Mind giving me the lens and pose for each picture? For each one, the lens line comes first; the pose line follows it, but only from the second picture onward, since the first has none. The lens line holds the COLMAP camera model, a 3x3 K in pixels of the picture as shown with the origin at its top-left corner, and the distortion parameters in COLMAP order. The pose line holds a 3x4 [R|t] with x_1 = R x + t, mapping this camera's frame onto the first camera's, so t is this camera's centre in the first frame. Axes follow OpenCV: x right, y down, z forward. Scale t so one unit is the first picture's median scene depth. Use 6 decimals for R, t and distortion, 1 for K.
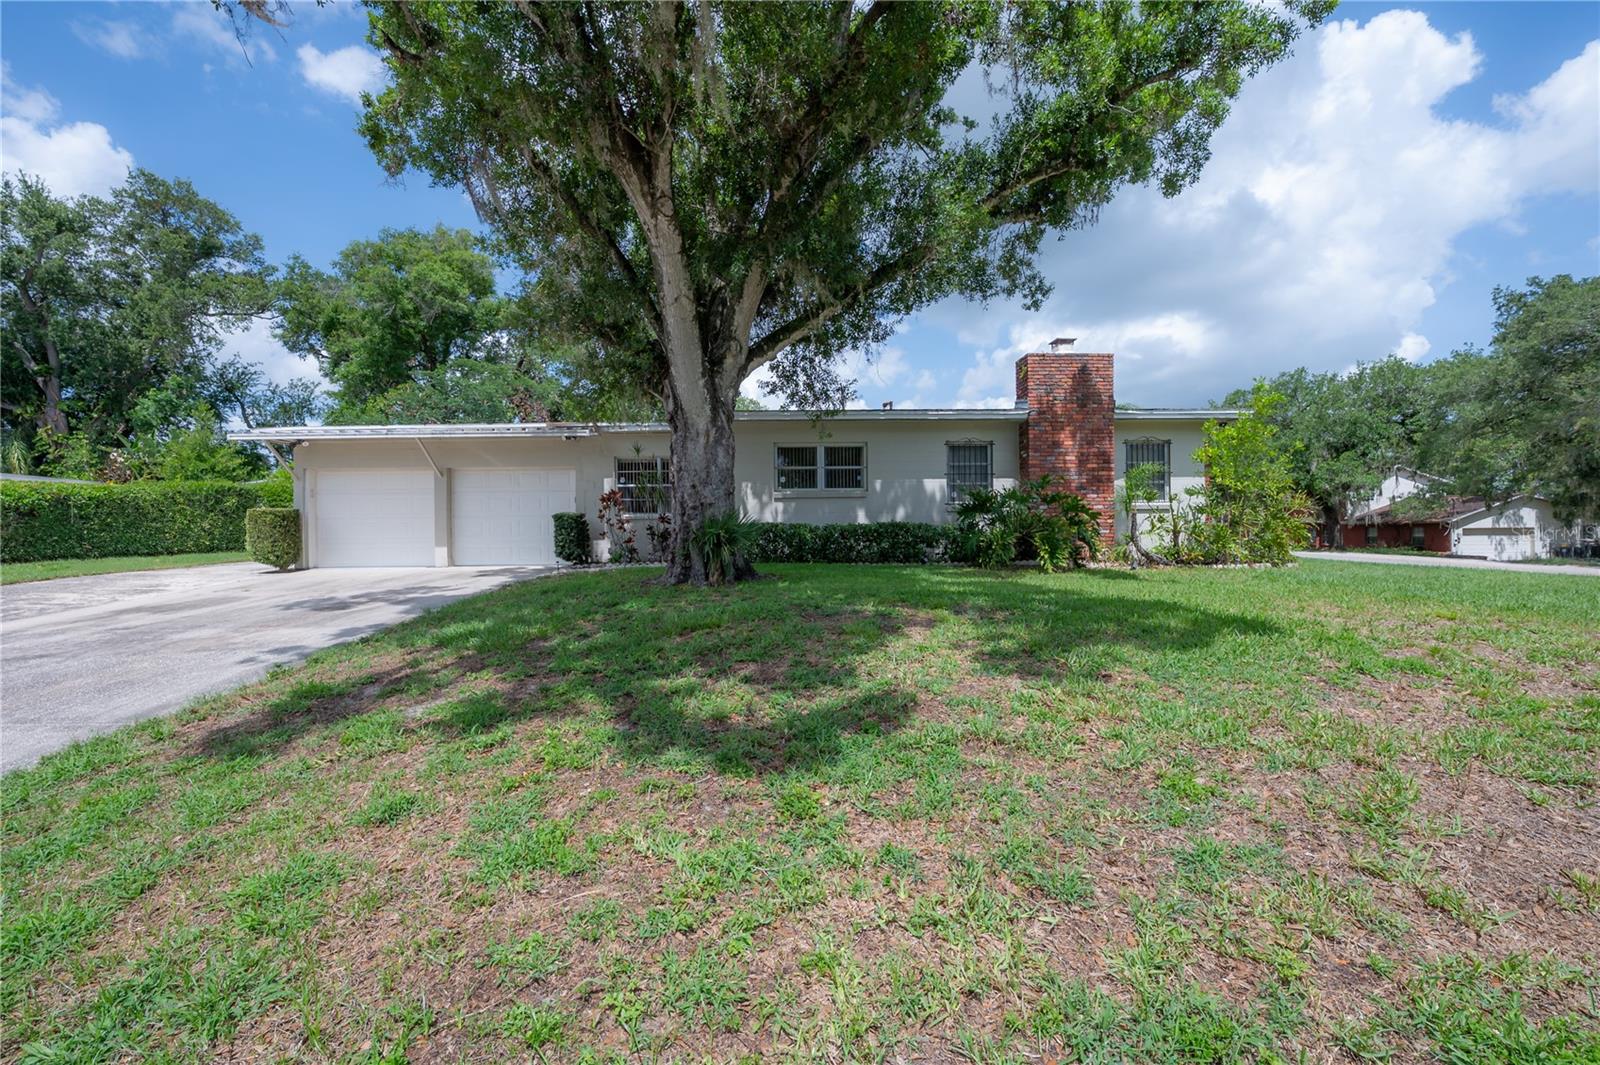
lens RADIAL K [[636.1, 0, 798.6], [0, 636.1, 525.5], [0, 0, 1]] dist [0.000044, -0.000067]
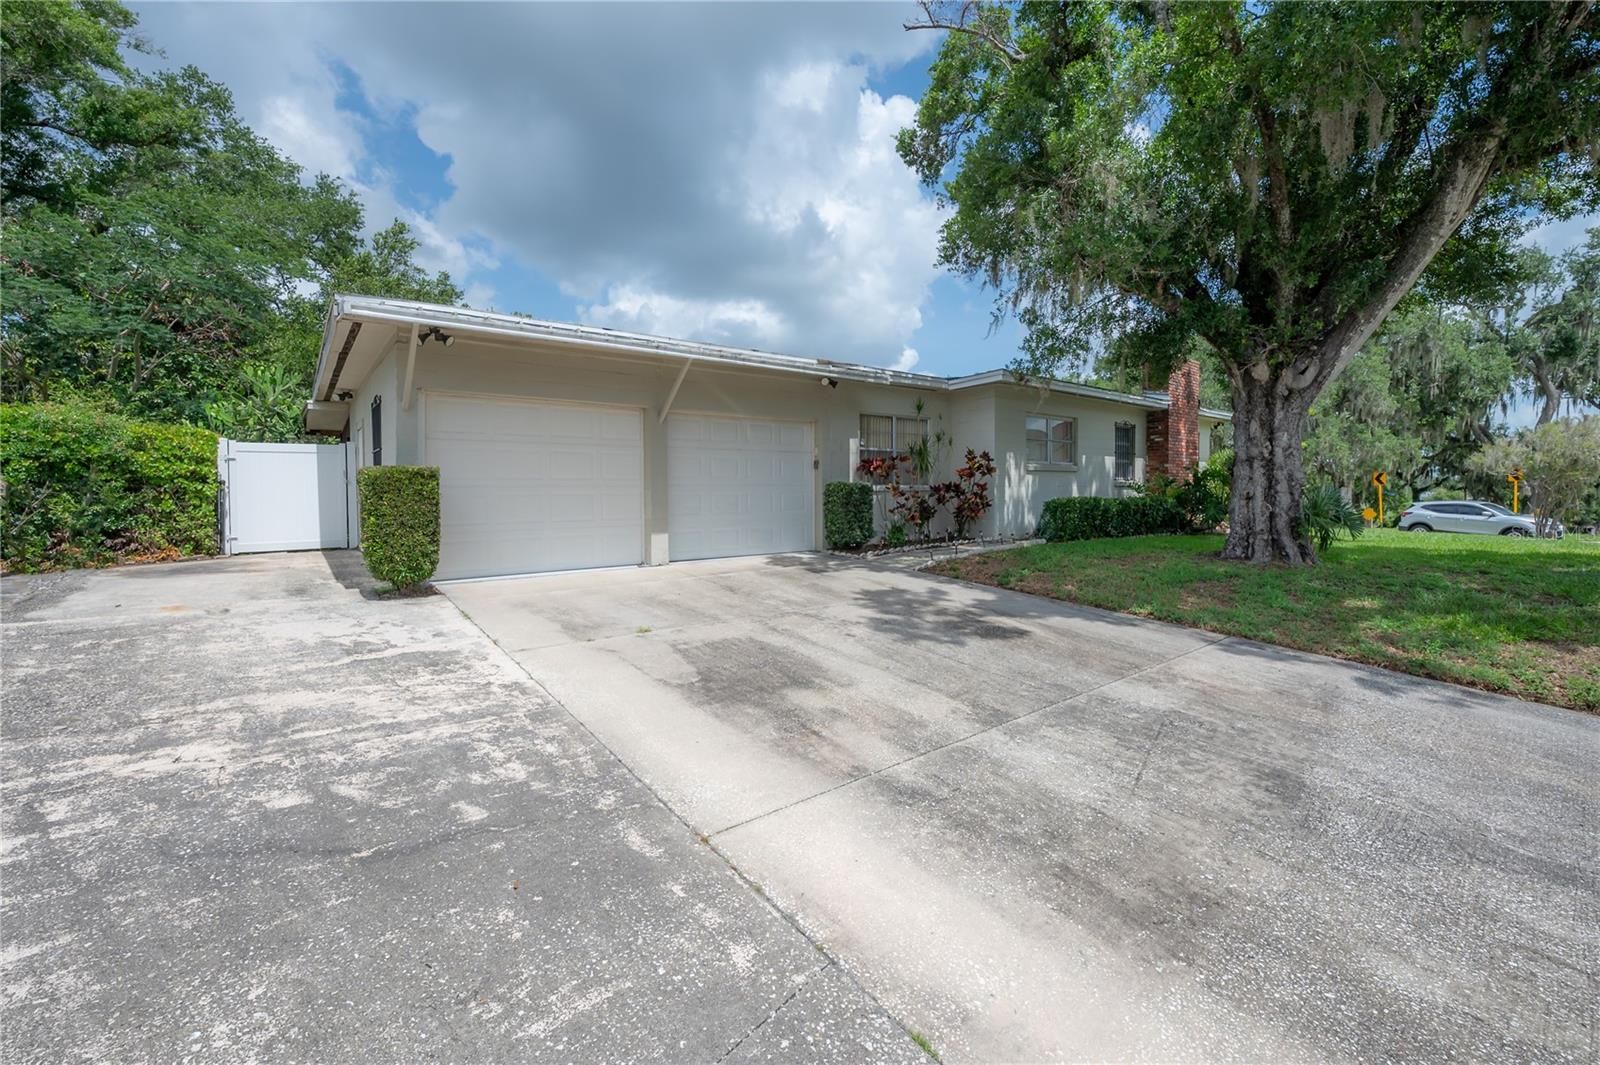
lens RADIAL K [[636.1, 0, 798.6], [0, 636.1, 525.5], [0, 0, 1]] dist [0.000044, -0.000067]
pose [[0.803775, -0.026588, 0.594339, -0.094973], [-0.010157, 0.998242, 0.058393, -0.001382], [-0.594847, -0.052972, 0.802092, 0.046698]]
